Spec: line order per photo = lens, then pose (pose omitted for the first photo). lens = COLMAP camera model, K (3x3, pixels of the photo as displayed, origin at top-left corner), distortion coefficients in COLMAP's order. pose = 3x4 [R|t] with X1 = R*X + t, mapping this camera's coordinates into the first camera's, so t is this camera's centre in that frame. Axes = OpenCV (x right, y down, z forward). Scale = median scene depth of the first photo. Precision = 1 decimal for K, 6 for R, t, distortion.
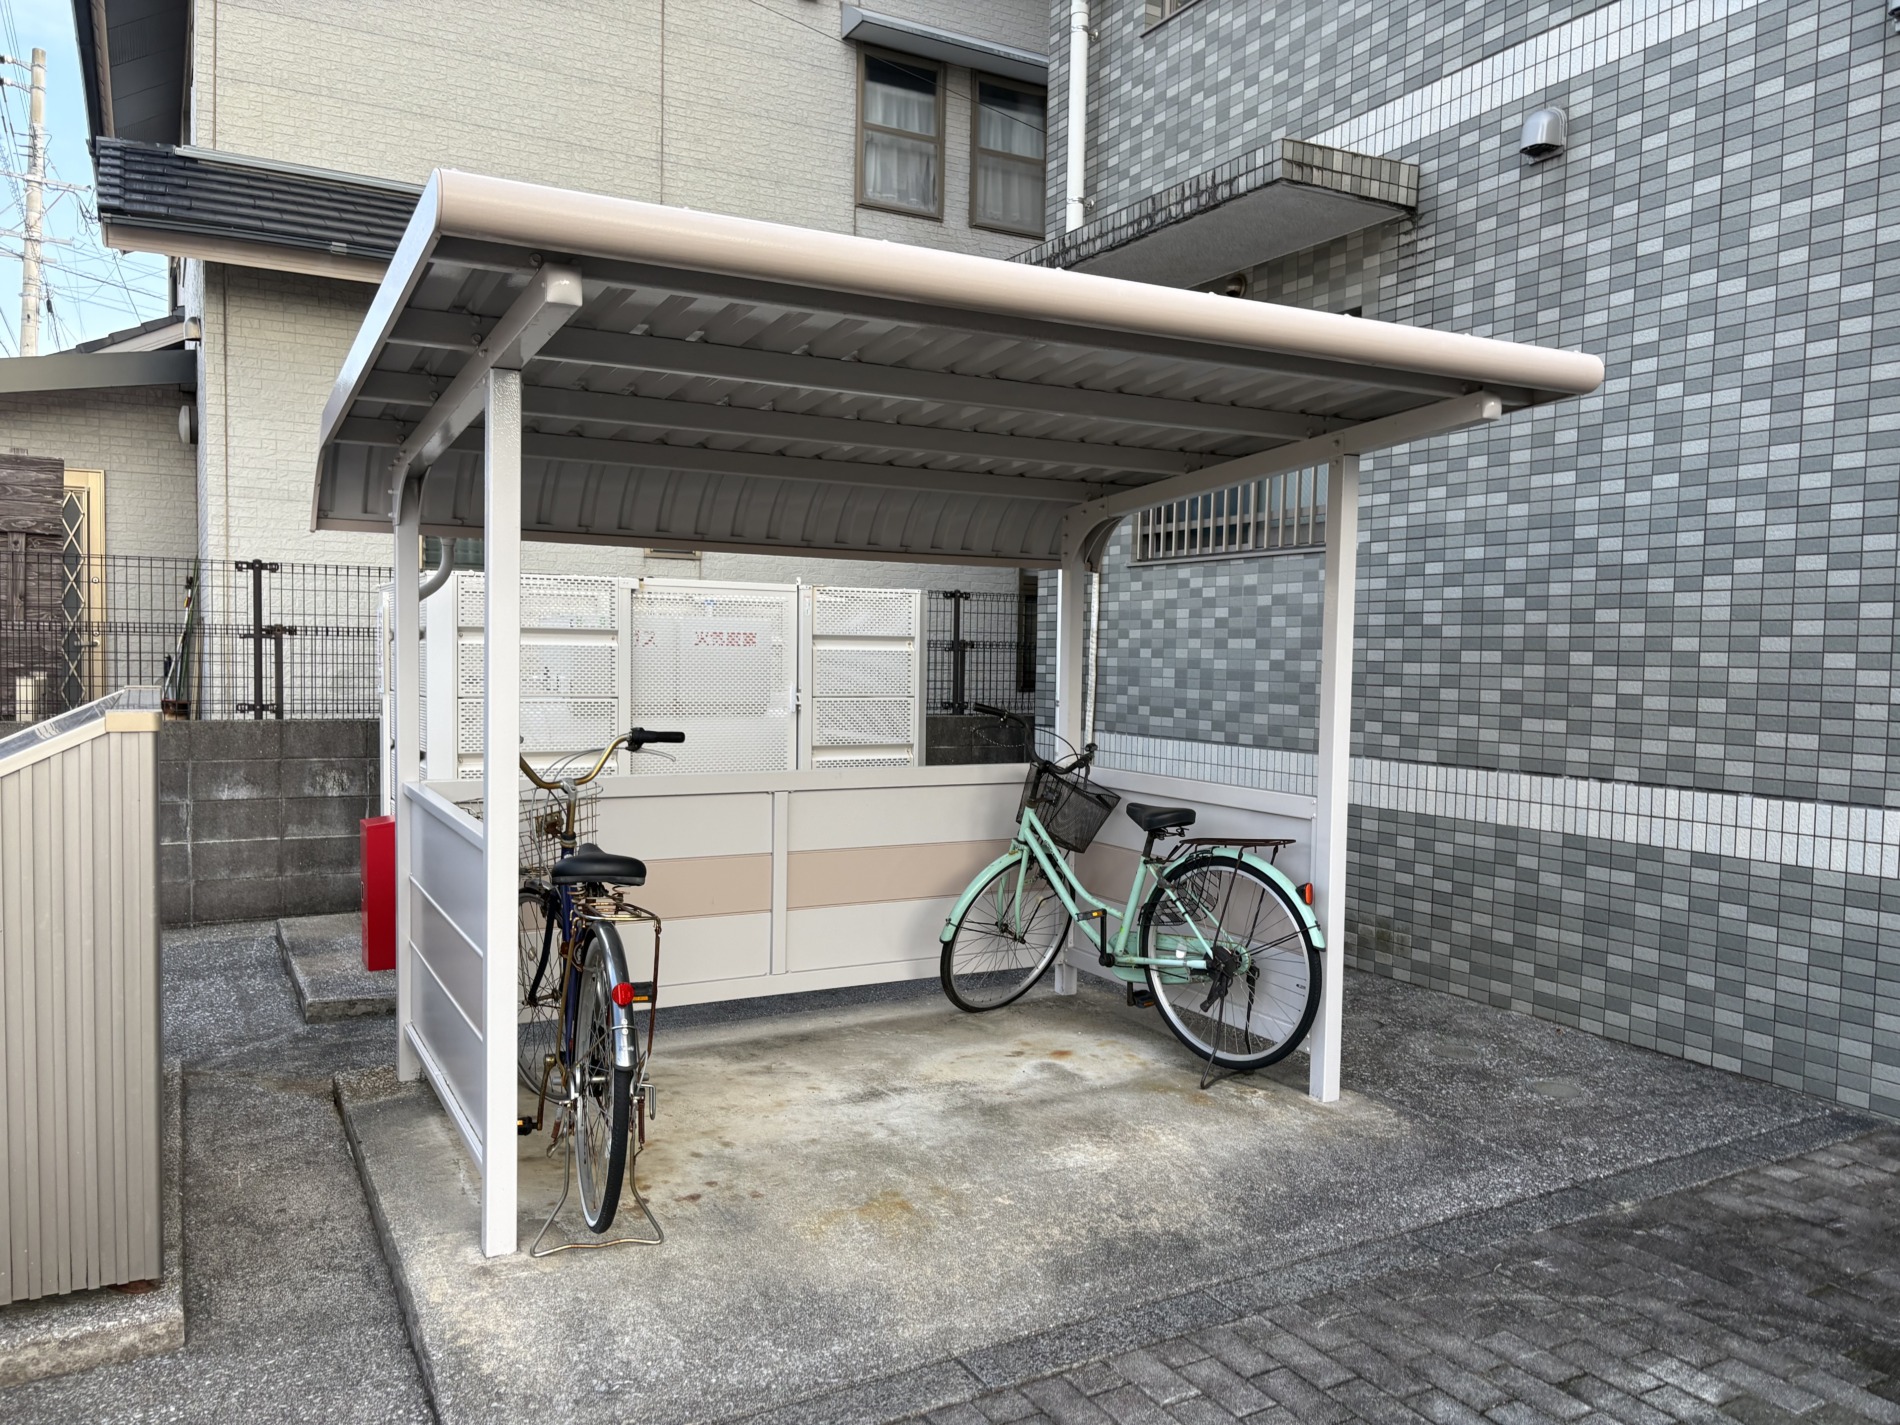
lens RADIAL K [[1441.2, 0, 950.0], [0, 1441.2, 721.4], [0, 0, 1]] dist [0.034148, -0.042225]
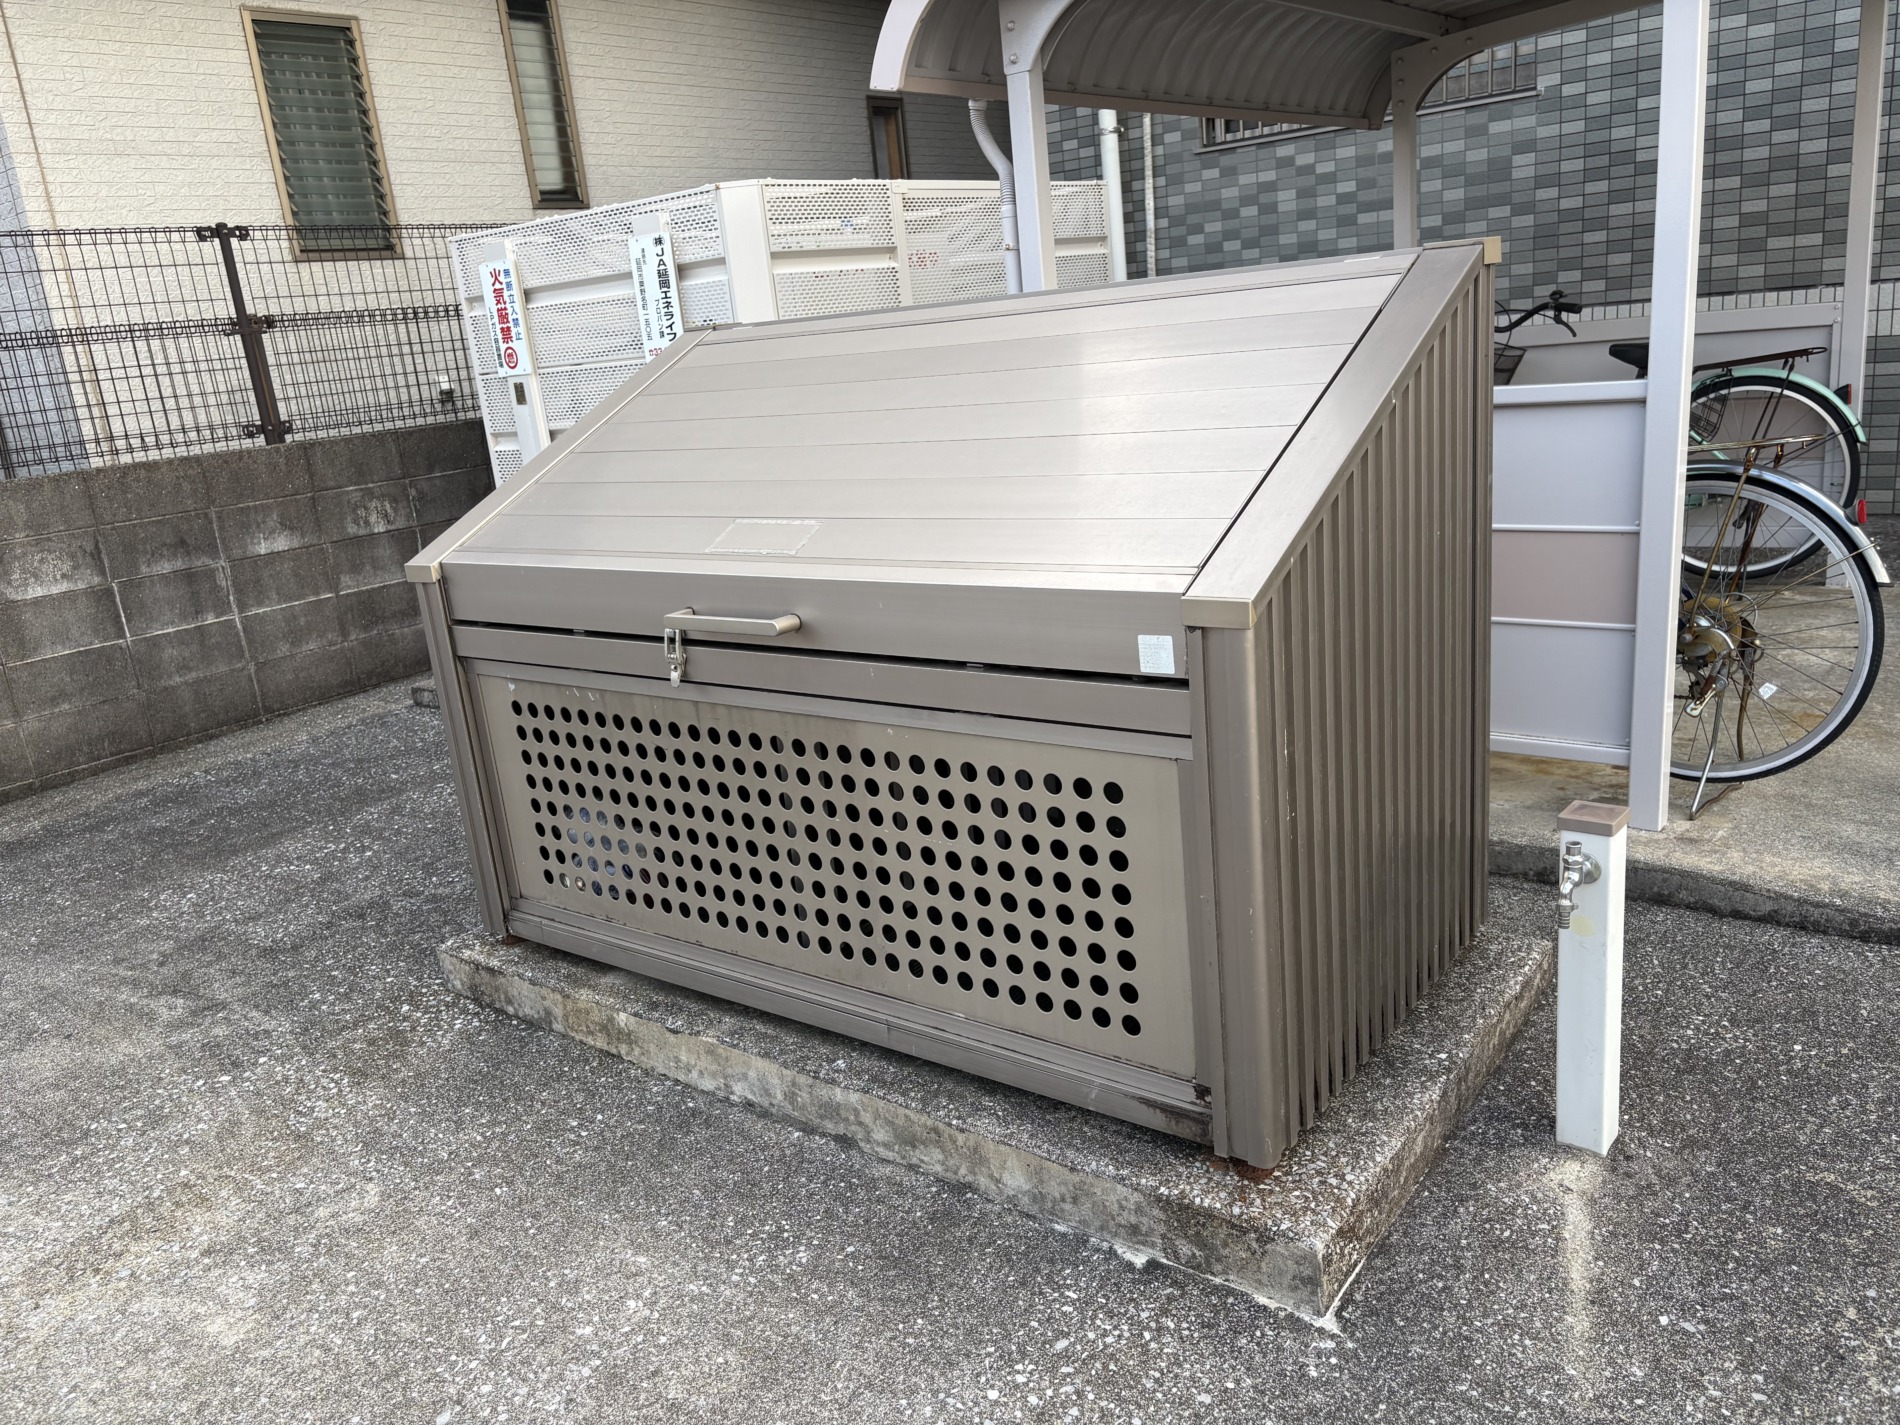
lens RADIAL K [[1441.2, 0, 947.1], [0, 1441.2, 716.2], [0, 0, 1]] dist [0.034148, -0.042225]
pose [[0.912718, -0.208736, 0.351249, -0.453621], [0.132806, 0.964538, 0.228098, 0.009992], [-0.386405, -0.161541, 0.908072, 0.153265]]
